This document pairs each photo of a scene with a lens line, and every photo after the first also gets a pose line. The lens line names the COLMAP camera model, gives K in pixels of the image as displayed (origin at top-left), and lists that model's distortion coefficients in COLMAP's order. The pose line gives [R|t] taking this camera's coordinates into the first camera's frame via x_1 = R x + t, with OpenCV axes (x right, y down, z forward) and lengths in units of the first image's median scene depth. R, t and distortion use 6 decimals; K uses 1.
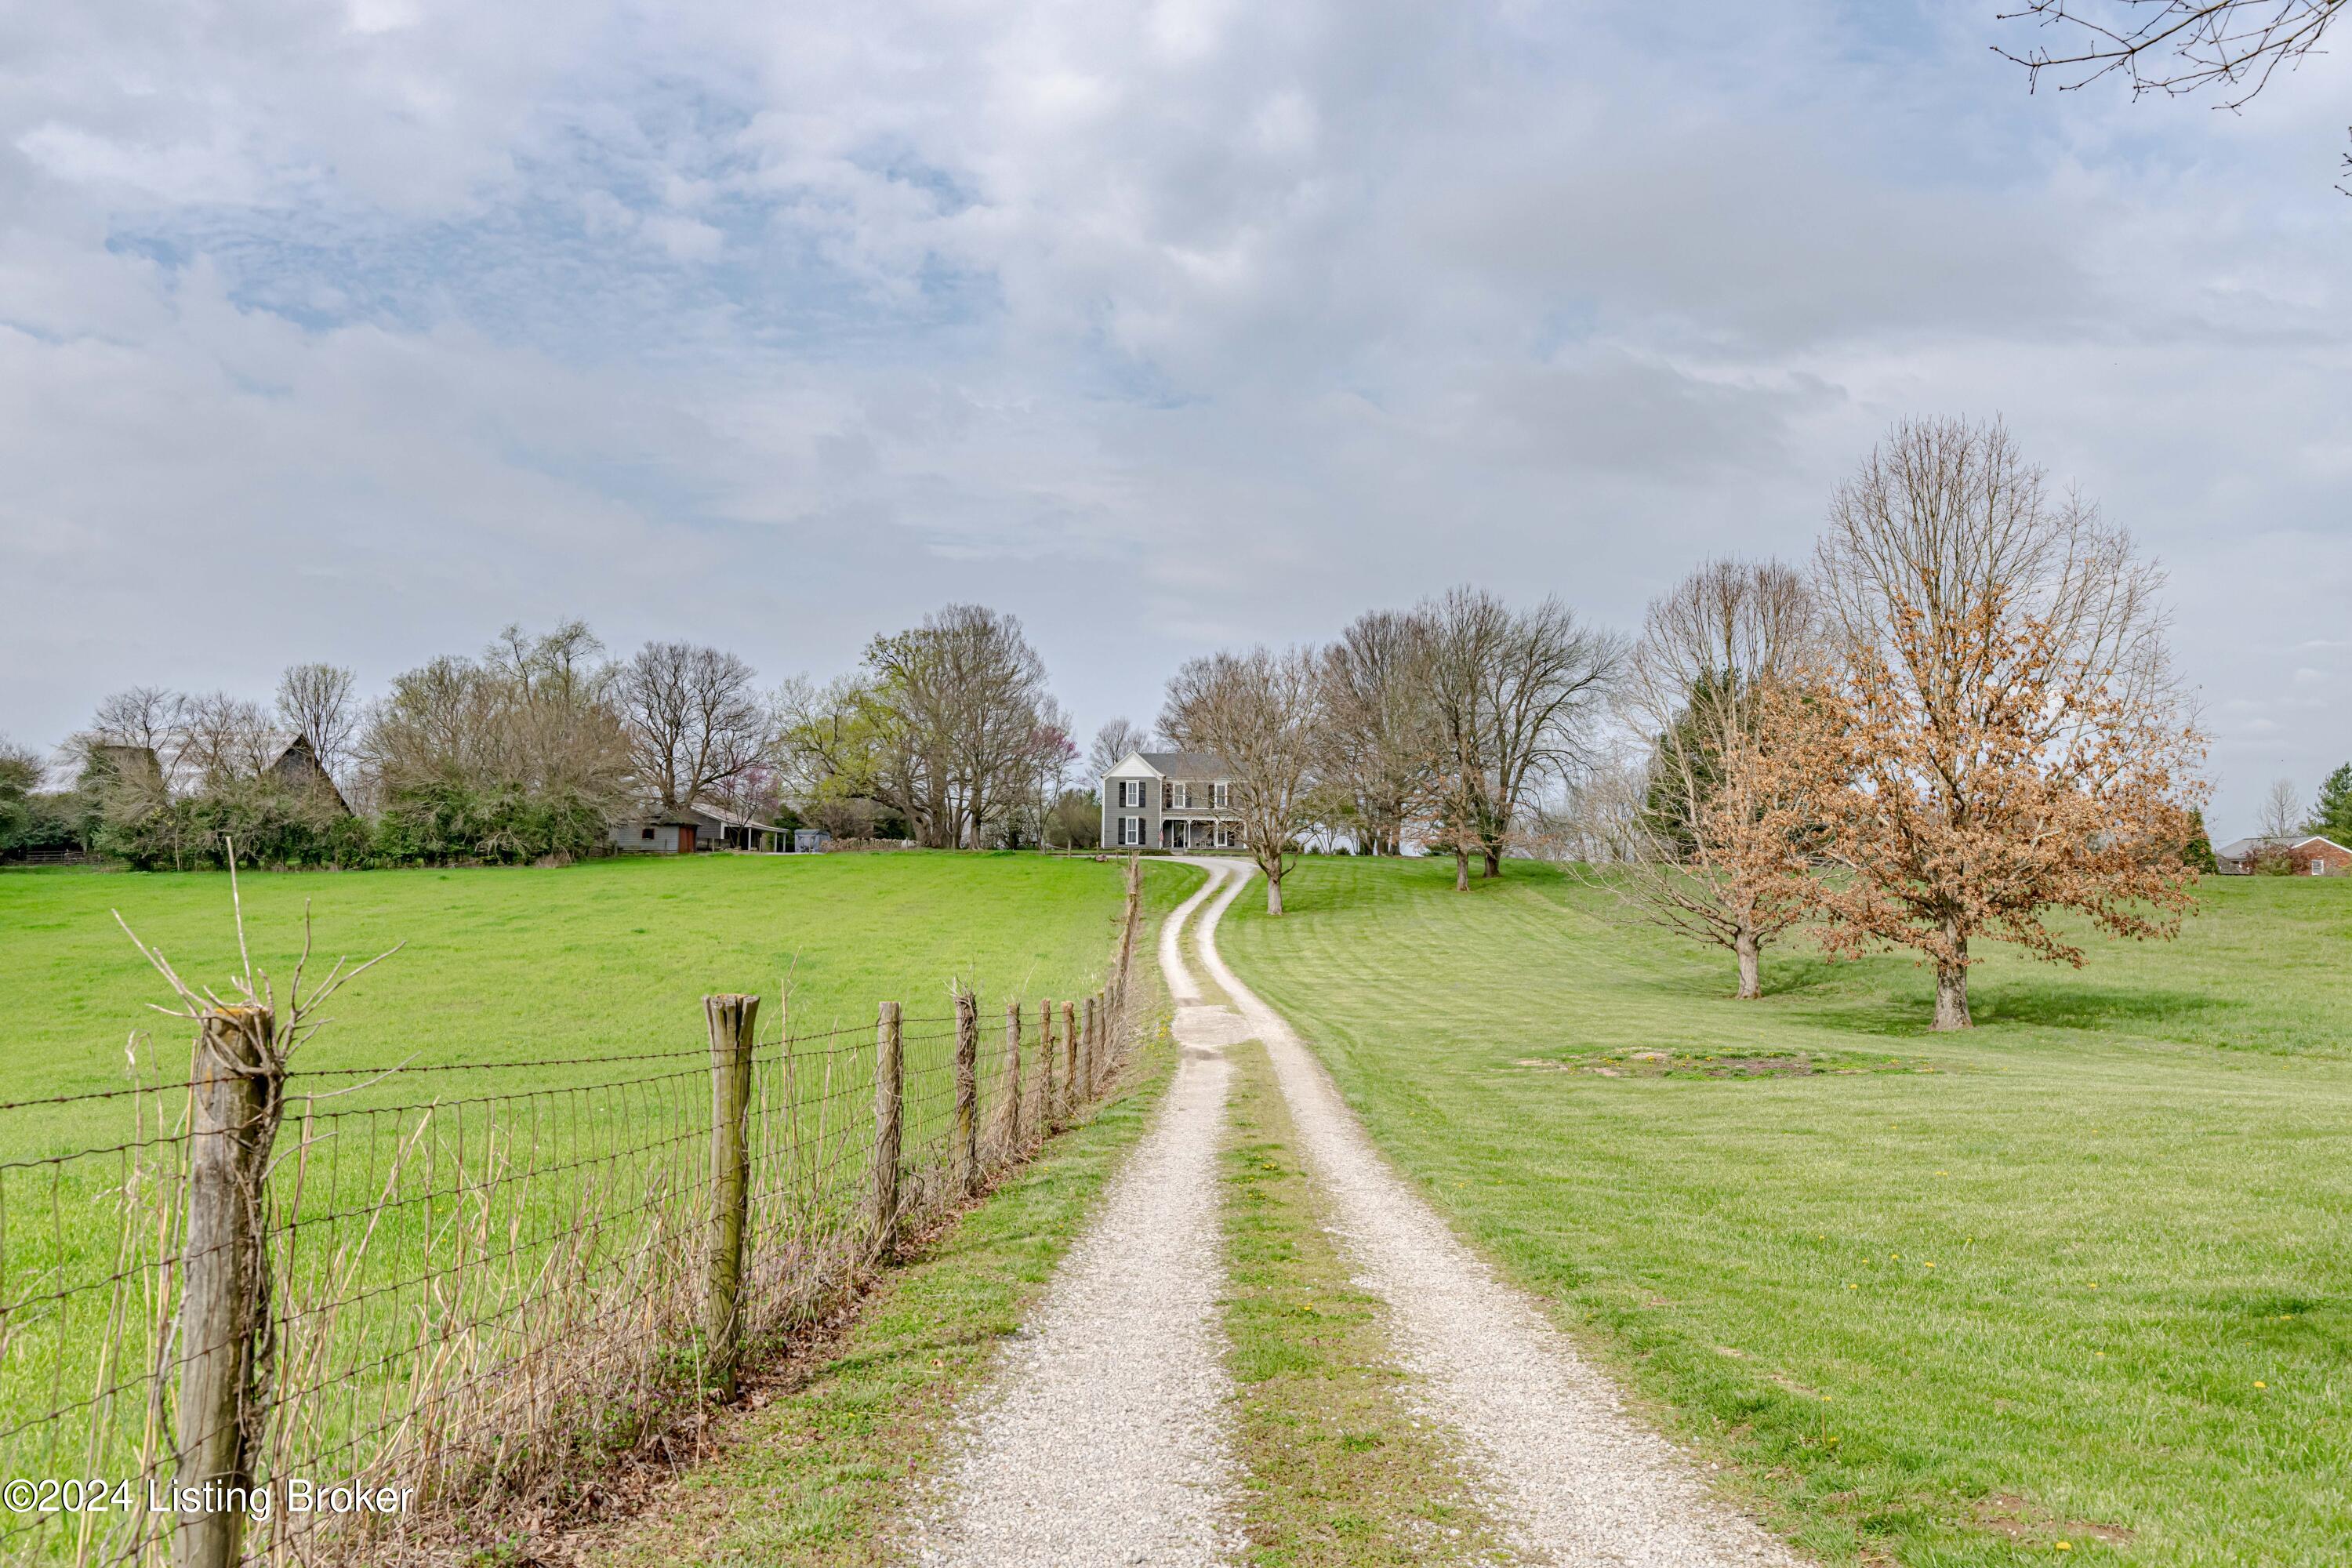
lens RADIAL K [[1877.1, 0, 1173.6], [0, 1877.1, 784.5], [0, 0, 1]] dist [-0.001285, 0.008062]
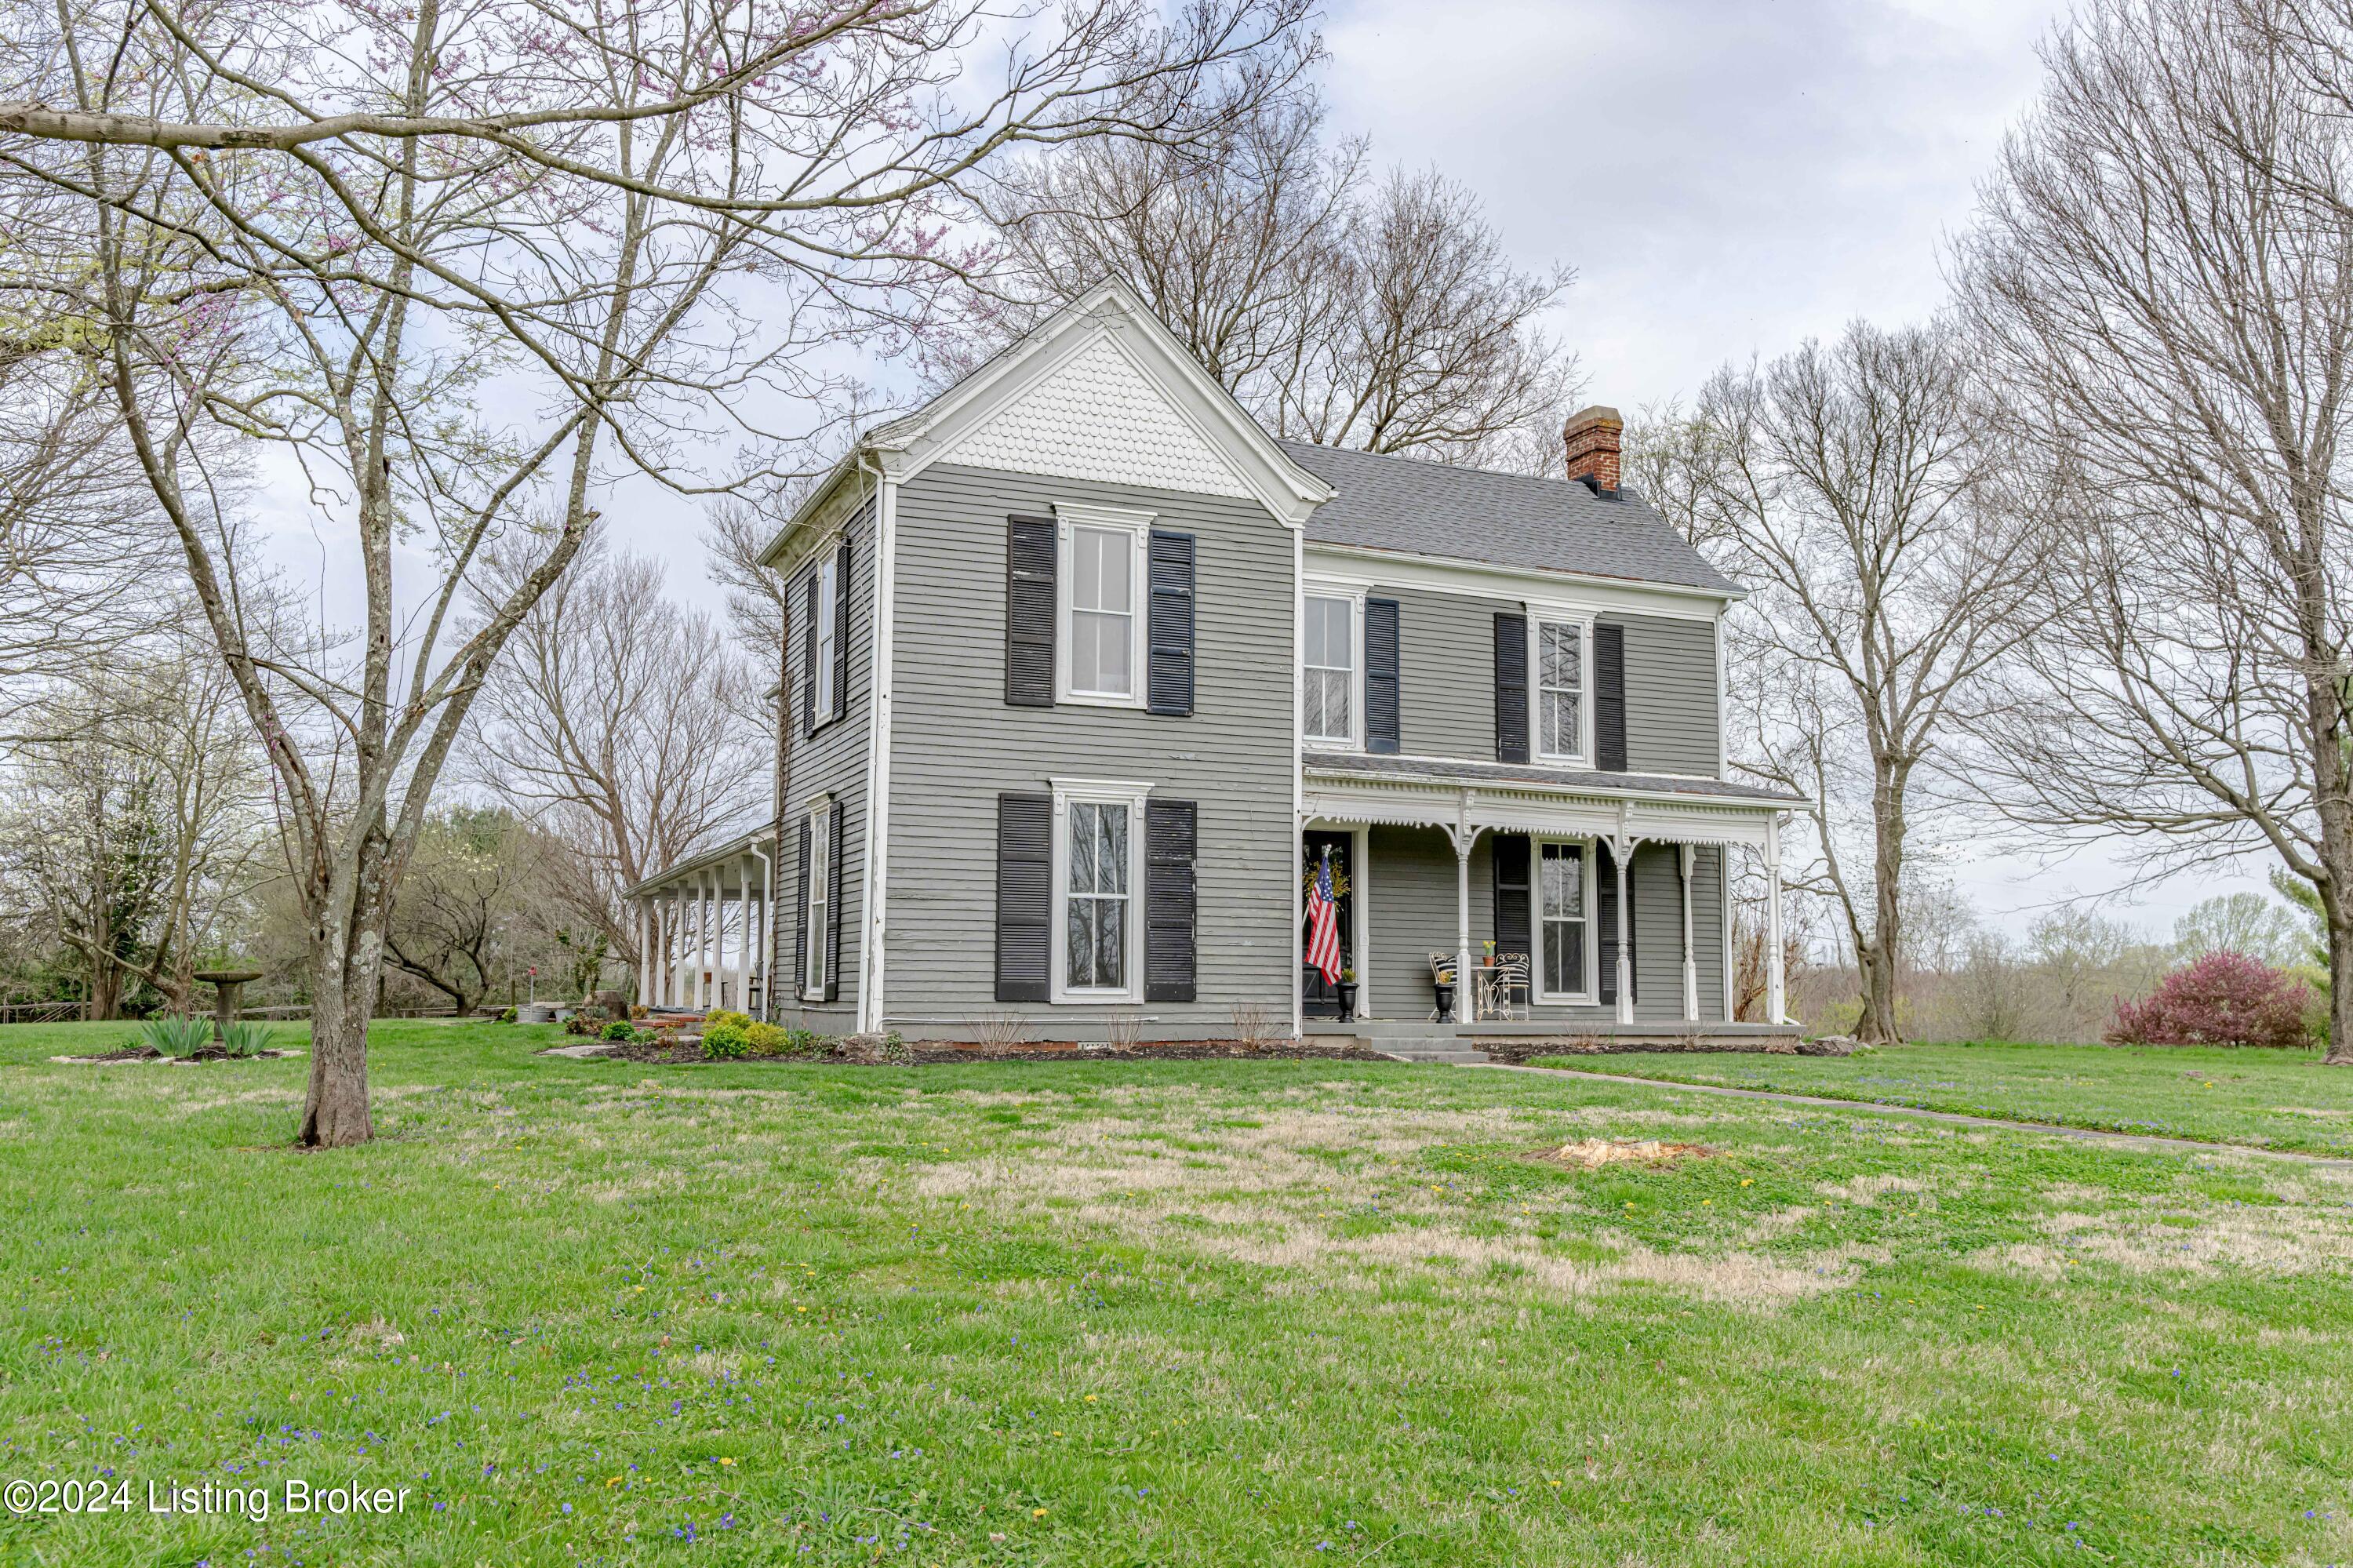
lens RADIAL K [[1878.0, 0, 1195.0], [0, 1878.0, 774.3], [0, 0, 1]] dist [-0.001285, 0.008062]
pose [[0.907433, 0.042816, 0.418010, -0.070084], [-0.011445, 0.996944, -0.077271, 0.026307], [-0.420041, 0.065334, 0.905150, 0.880396]]
